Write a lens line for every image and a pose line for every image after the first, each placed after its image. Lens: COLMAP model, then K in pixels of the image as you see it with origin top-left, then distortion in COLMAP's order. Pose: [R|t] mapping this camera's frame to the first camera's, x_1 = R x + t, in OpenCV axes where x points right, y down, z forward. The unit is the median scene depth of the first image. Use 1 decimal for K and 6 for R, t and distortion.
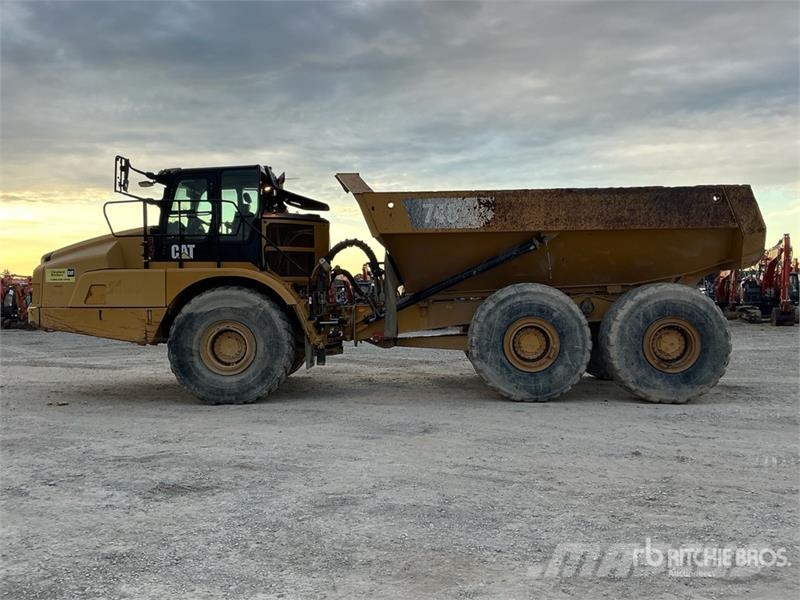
lens RADIAL K [[676.1, 0, 400.0], [0, 676.1, 300.0], [0, 0, 1]] dist [0.122458, -0.256254]
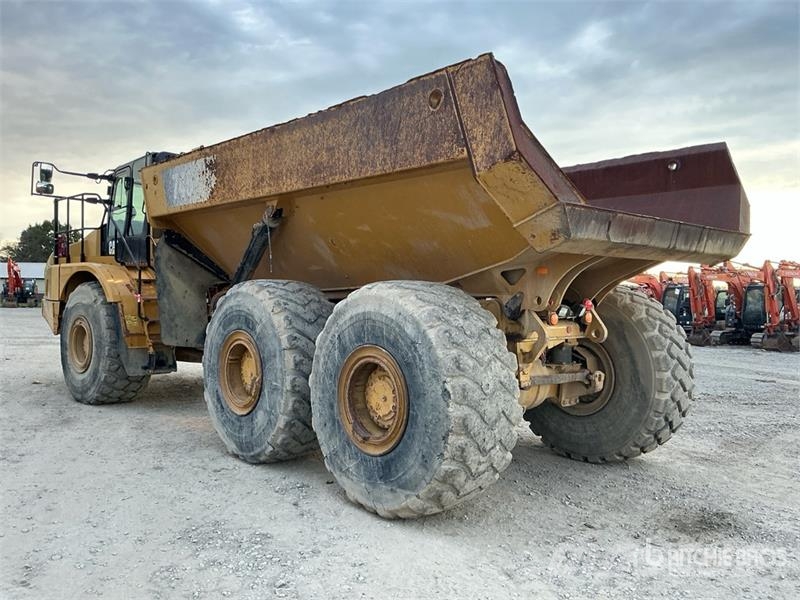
lens RADIAL K [[676.1, 0, 400.0], [0, 676.1, 300.0], [0, 0, 1]] dist [0.122458, -0.256254]
pose [[0.694736, 0.026579, -0.718773, 0.775257], [-0.028701, 0.999546, 0.009220, -0.015262], [0.718692, 0.014225, 0.695183, 0.654005]]
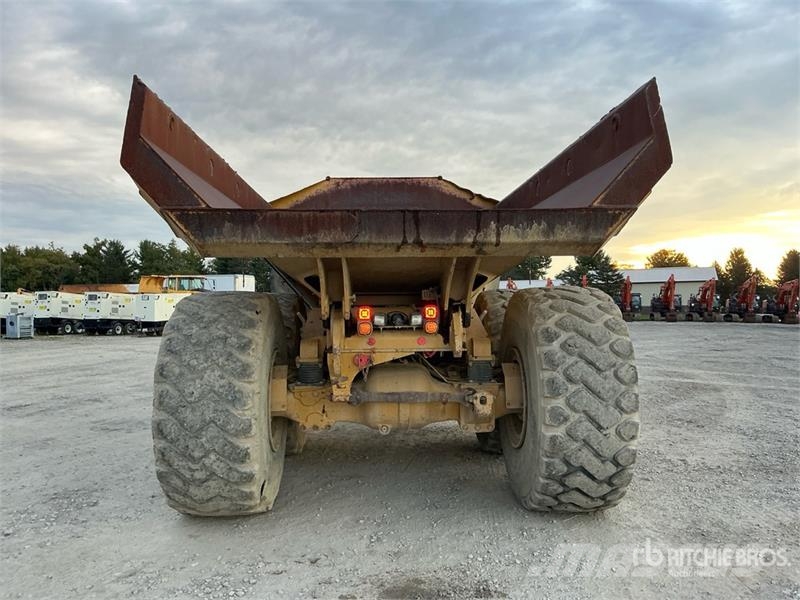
lens RADIAL K [[676.1, 0, 400.0], [0, 676.1, 300.0], [0, 0, 1]] dist [0.122458, -0.256254]
pose [[0.049835, 0.004998, -0.998745, 0.918440], [-0.001871, 0.999986, 0.004911, -0.020113], [0.998756, 0.001624, 0.049844, 1.021545]]
